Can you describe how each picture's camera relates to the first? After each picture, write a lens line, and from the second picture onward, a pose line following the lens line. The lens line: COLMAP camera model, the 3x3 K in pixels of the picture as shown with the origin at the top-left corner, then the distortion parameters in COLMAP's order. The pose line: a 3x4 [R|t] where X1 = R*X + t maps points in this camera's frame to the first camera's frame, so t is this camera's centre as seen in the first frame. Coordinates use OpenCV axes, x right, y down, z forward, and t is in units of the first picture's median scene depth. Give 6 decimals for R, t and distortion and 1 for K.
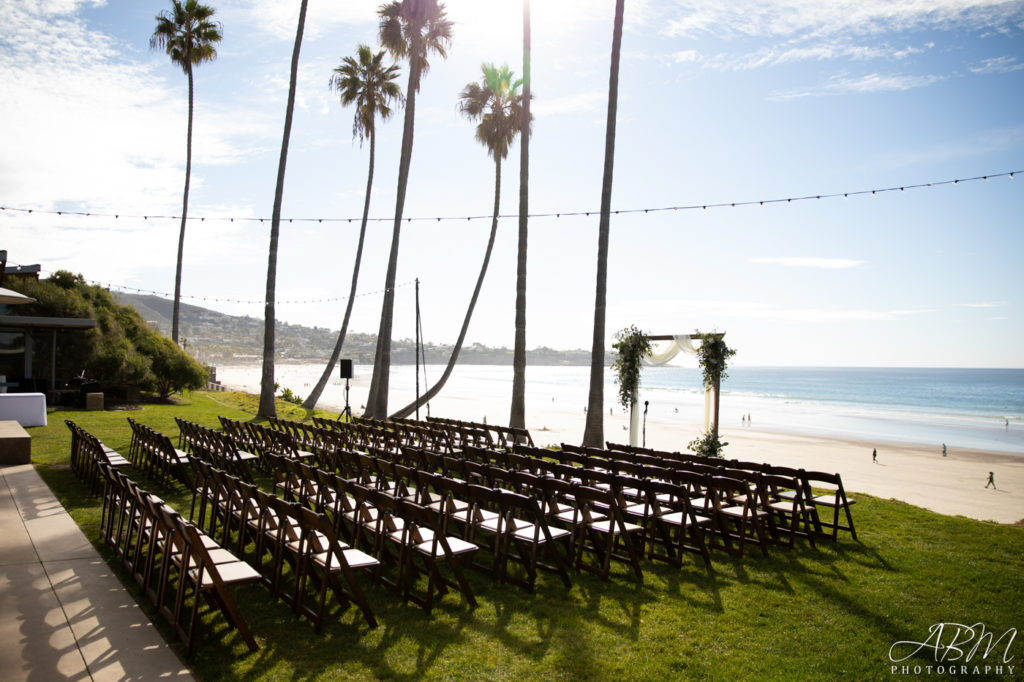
lens RADIAL K [[763.0, 0, 512.0], [0, 763.0, 341.0], [0, 0, 1]] dist [-0.147430, 0.162724]
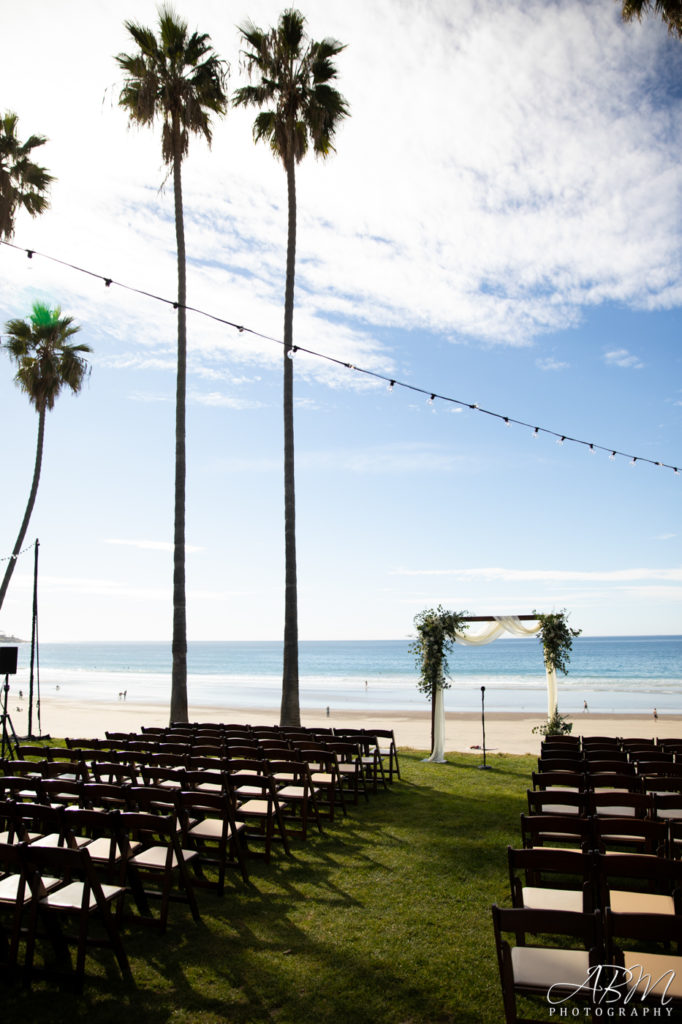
lens RADIAL K [[700.7, 0, 340.8], [0, 700.7, 492.7], [0, 0, 1]] dist [-0.001607, -0.128037]
pose [[0.804503, 0.101648, 0.585187, -0.298946], [0.002887, 0.984566, -0.174990, -0.004340], [-0.593942, 0.142469, 0.791792, 0.247080]]
